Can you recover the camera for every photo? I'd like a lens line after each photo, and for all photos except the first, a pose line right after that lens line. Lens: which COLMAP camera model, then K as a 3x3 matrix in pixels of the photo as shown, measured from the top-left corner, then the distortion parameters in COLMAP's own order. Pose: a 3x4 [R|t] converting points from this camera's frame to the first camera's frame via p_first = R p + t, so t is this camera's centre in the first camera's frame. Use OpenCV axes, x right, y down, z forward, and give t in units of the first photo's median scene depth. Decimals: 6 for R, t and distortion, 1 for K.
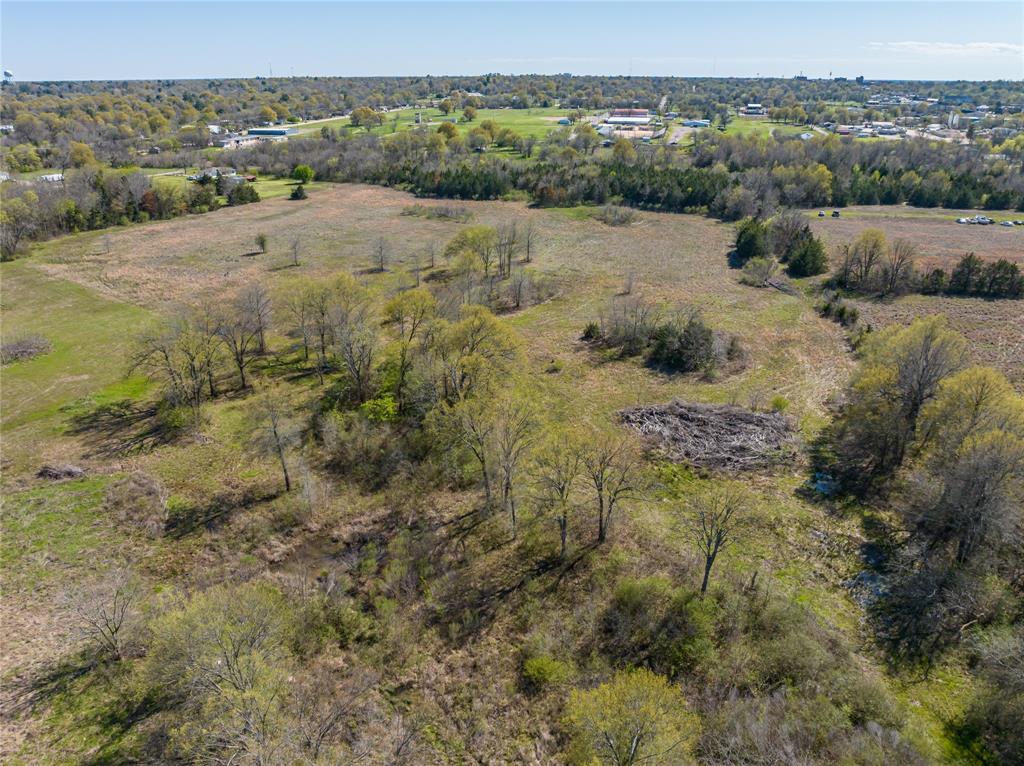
lens RADIAL K [[746.7, 0, 512.6], [0, 746.7, 384.8], [0, 0, 1]] dist [-0.037361, 0.002957]
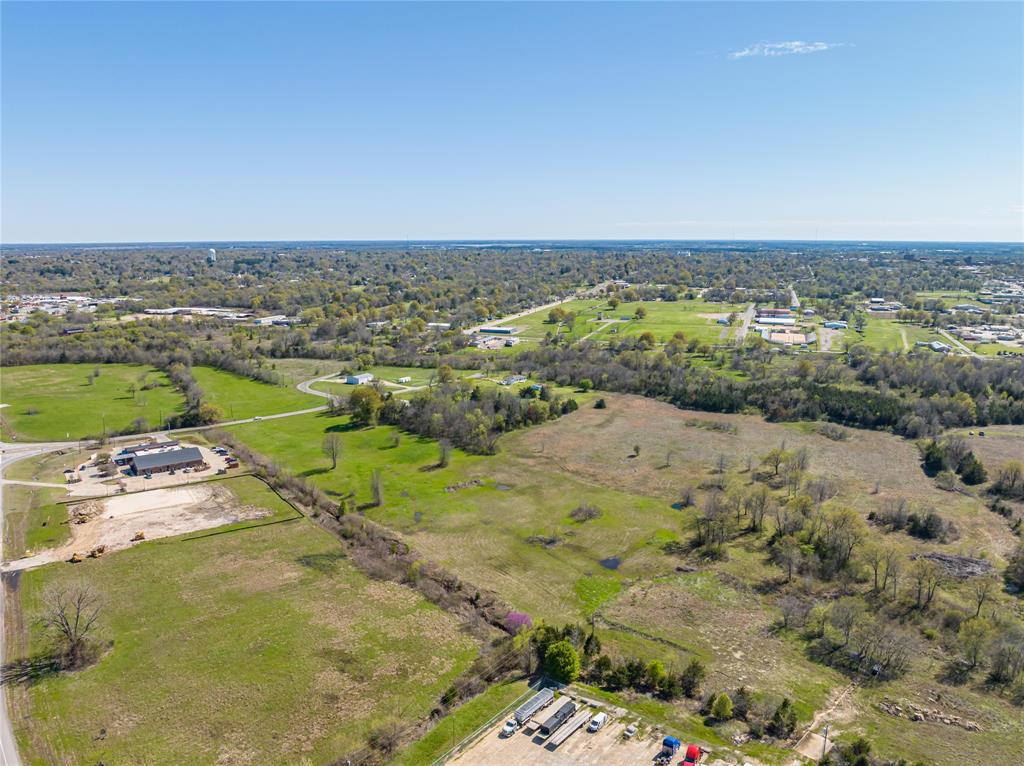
lens RADIAL K [[746.7, 0, 510.6], [0, 746.7, 380.9], [0, 0, 1]] dist [-0.037361, 0.002957]
pose [[0.991407, 0.023208, -0.128735, -0.327994], [-0.048812, 0.978686, -0.199475, 0.009626], [0.121362, 0.204045, 0.971410, -0.599683]]
